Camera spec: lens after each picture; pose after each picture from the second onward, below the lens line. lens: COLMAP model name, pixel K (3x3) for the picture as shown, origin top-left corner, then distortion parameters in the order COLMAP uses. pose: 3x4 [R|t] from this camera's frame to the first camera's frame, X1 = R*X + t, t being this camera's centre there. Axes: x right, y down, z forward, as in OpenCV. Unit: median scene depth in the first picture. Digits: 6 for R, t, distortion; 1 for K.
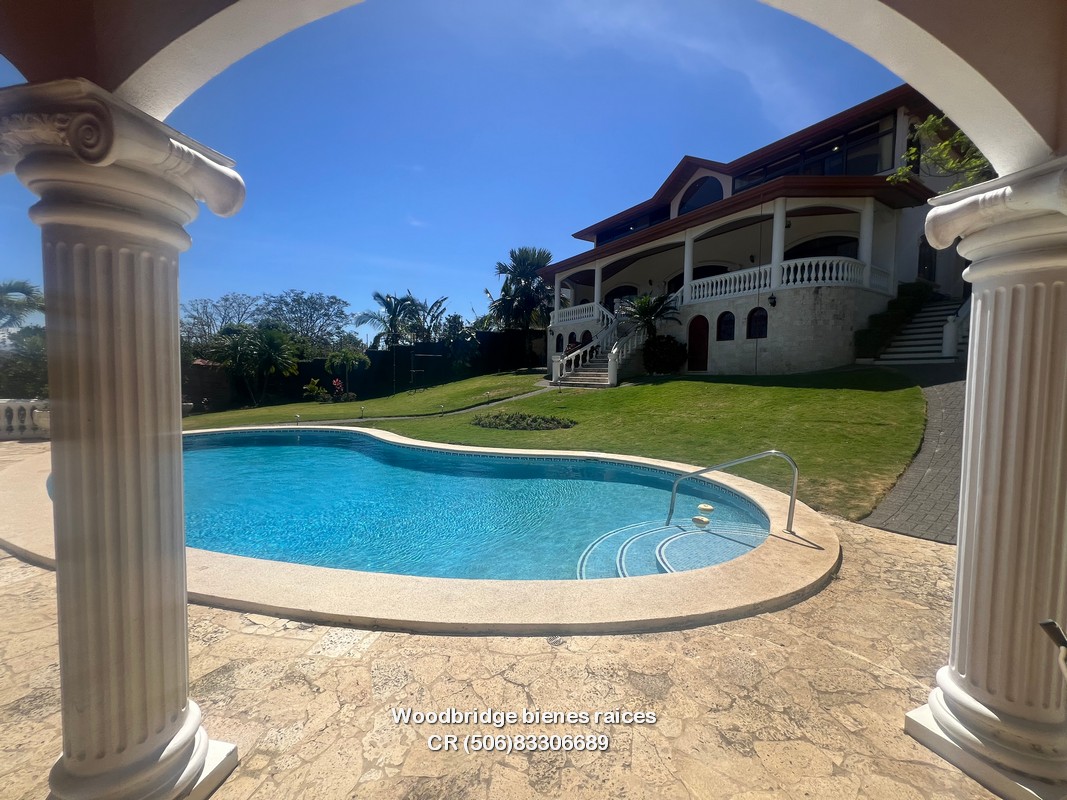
lens RADIAL K [[420.5, 0, 533.5], [0, 420.5, 400.0], [0, 0, 1]] dist [-0.001013, 0.000104]
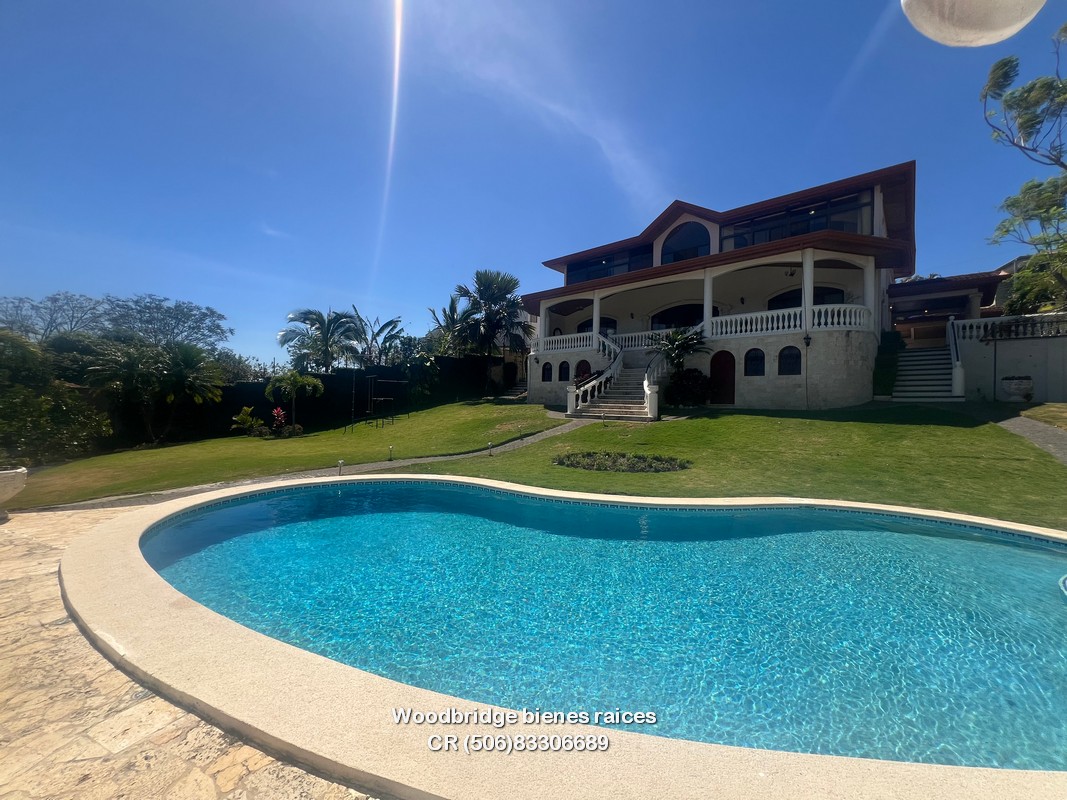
lens RADIAL K [[420.5, 0, 533.5], [0, 420.5, 400.0], [0, 0, 1]] dist [-0.001013, 0.000104]
pose [[0.961991, 0.011945, 0.272821, -0.286197], [0.005593, 0.997971, -0.063416, -0.014693], [-0.273025, 0.062532, 0.959972, 0.120488]]
